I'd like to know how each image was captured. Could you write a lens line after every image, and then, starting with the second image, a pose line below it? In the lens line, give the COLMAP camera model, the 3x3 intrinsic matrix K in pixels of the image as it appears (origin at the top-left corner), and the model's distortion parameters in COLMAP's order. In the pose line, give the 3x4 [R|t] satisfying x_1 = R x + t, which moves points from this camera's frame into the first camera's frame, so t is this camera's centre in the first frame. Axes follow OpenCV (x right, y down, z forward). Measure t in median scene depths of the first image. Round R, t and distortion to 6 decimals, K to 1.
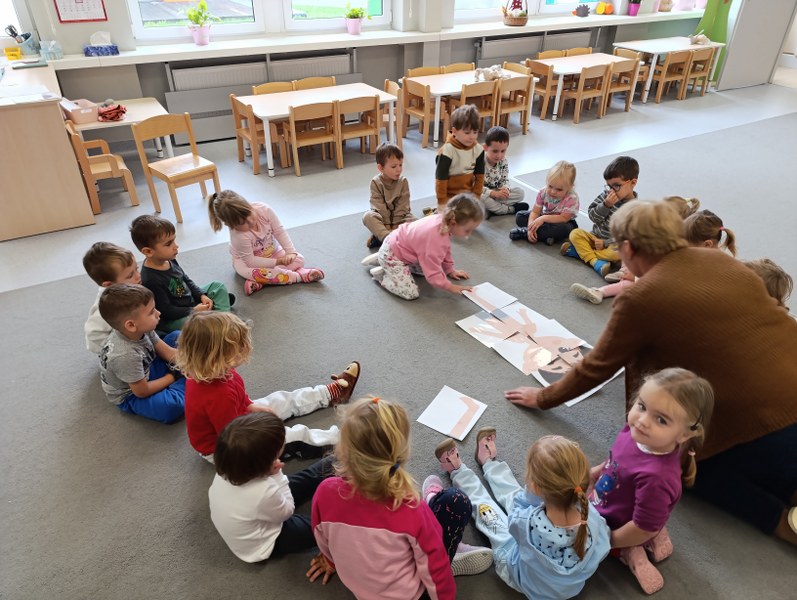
lens RADIAL K [[548.0, 0, 400.0], [0, 548.0, 298.5], [0, 0, 1]] dist [-0.004485, -0.013384]
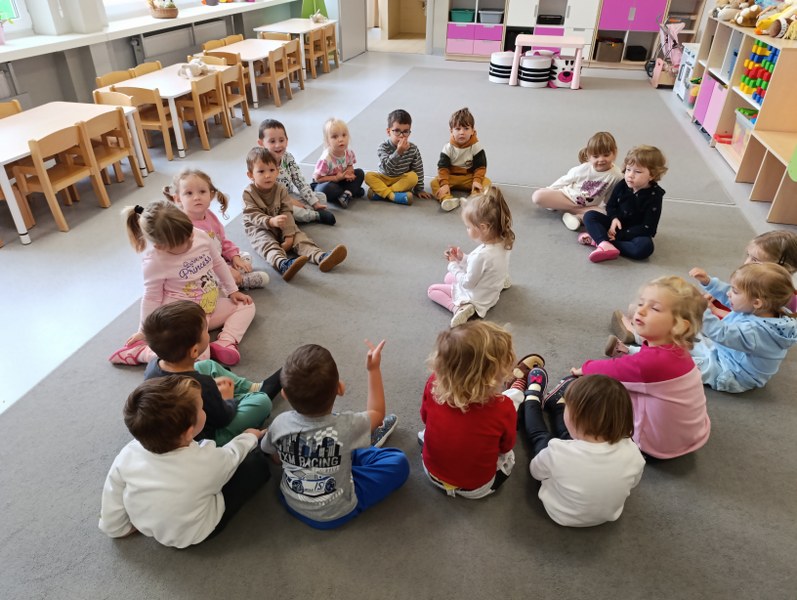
lens RADIAL K [[548.0, 0, 399.7], [0, 548.0, 301.5], [0, 0, 1]] dist [-0.004485, -0.013384]
pose [[0.698161, -0.388503, 0.601362, -0.250232], [0.387061, 0.911446, 0.139464, -0.047596], [-0.602291, 0.135395, 0.786711, 0.119209]]
